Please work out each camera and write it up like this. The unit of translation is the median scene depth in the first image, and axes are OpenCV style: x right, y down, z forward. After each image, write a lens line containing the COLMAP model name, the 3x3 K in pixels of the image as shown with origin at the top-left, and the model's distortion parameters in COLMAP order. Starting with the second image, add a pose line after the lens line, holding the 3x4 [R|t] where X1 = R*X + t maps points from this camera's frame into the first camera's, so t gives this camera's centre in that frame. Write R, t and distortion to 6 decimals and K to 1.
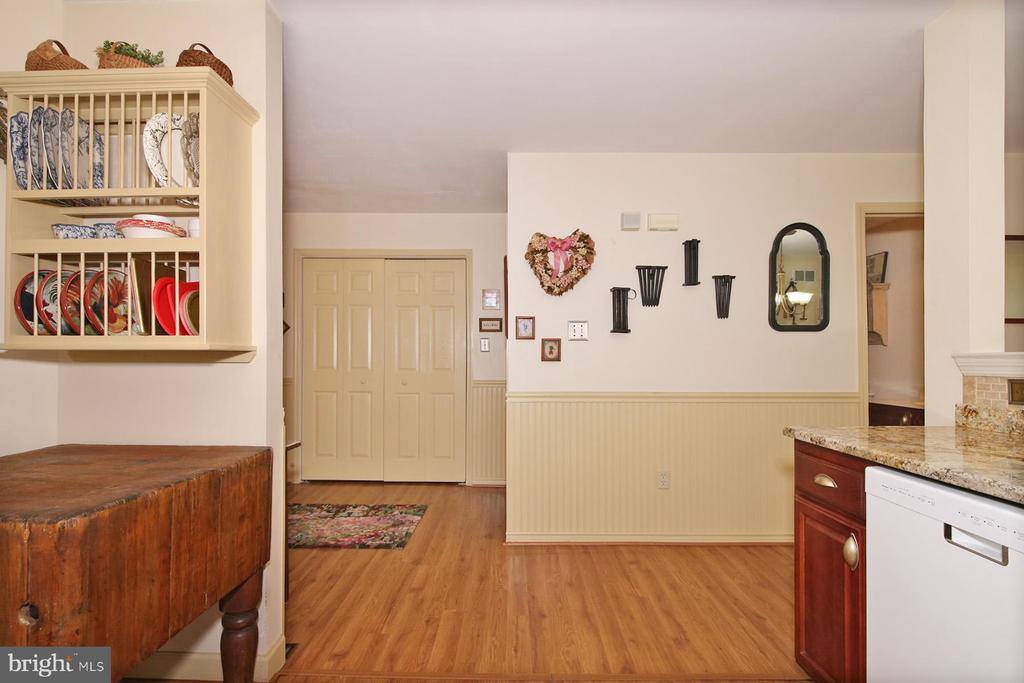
lens RADIAL K [[489.4, 0, 510.7], [0, 489.4, 349.8], [0, 0, 1]] dist [0.019308, -0.016462]
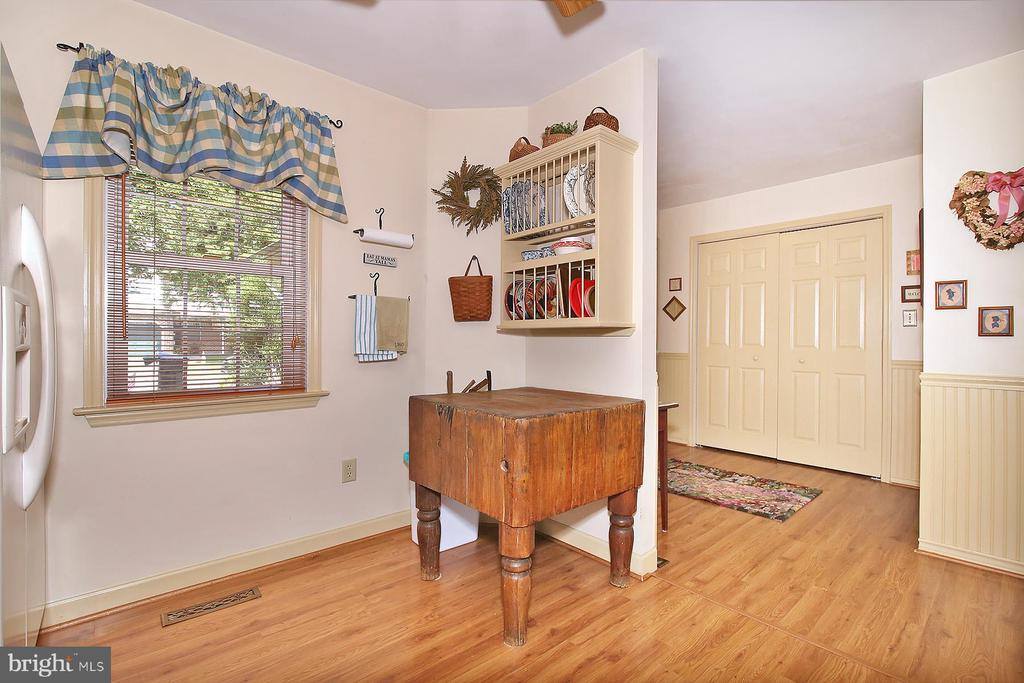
lens RADIAL K [[474.7, 0, 514.2], [0, 474.7, 332.8], [0, 0, 1]] dist [-0.001840, -0.000039]
pose [[0.694461, -0.011021, -0.719446, 0.176757], [0.016467, 0.999864, 0.000578, 0.011787], [0.719341, -0.012249, 0.694549, -0.117843]]
